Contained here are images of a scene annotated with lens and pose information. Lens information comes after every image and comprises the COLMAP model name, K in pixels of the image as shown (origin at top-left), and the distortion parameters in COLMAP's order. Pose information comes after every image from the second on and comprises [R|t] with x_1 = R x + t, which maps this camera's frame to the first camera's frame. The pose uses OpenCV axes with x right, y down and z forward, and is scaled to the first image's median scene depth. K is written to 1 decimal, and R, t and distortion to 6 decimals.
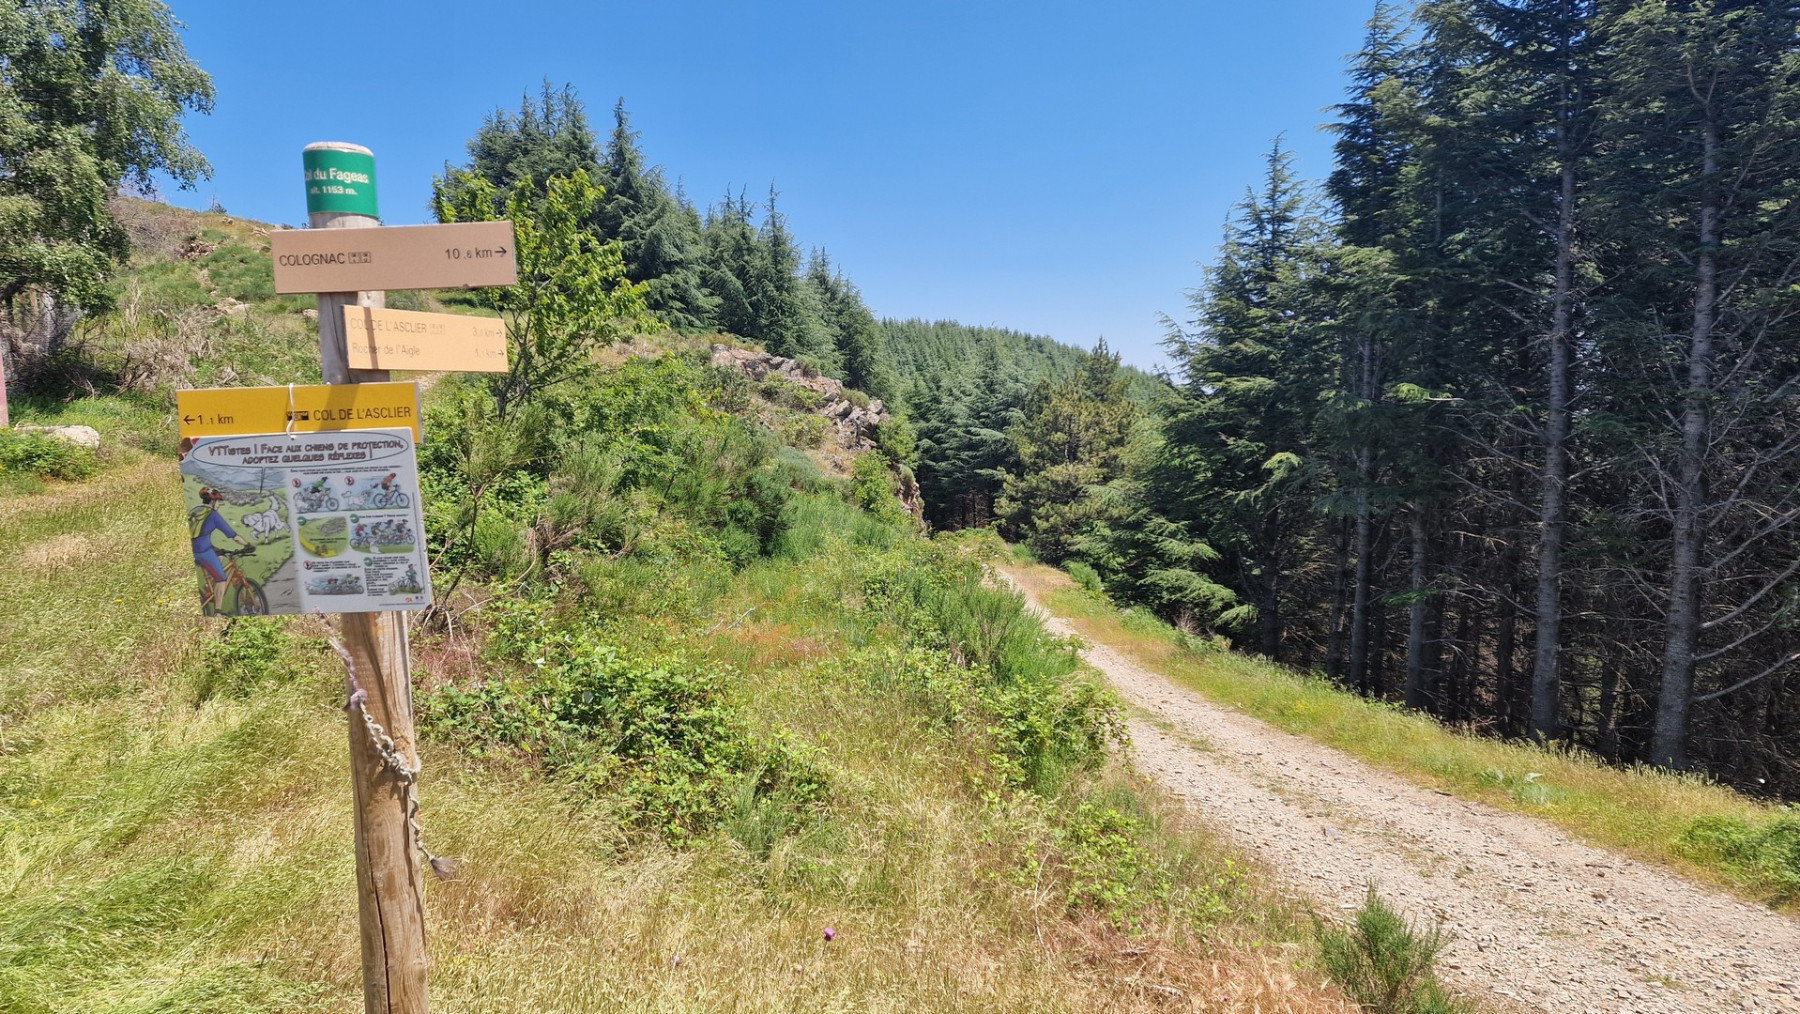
lens RADIAL K [[1270.7, 0, 900.0], [0, 1270.7, 507.0], [0, 0, 1]] dist [0.101101, -0.158069]
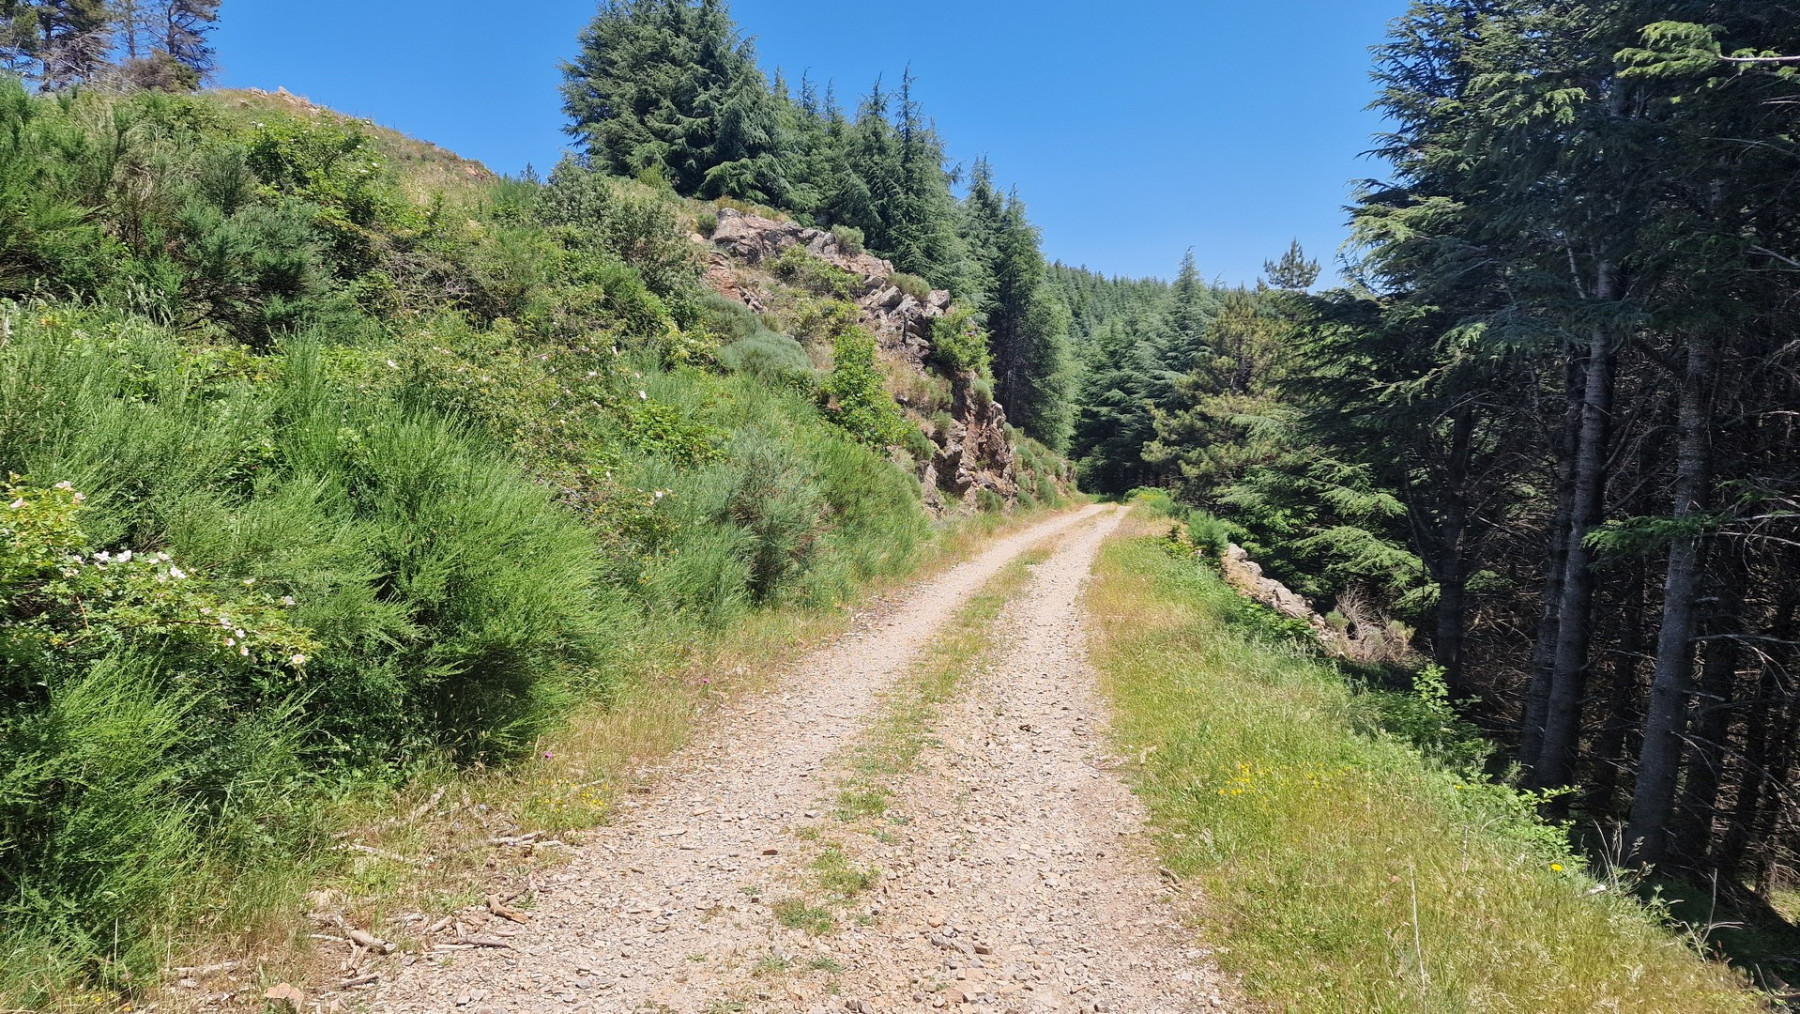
lens RADIAL K [[1270.7, 0, 900.0], [0, 1270.7, 507.0], [0, 0, 1]] dist [0.101101, -0.158069]
pose [[0.980905, 0.038853, -0.190566, 0.084813], [-0.034899, 0.999101, 0.024062, 0.022440], [0.191330, -0.016952, 0.981379, 0.192411]]
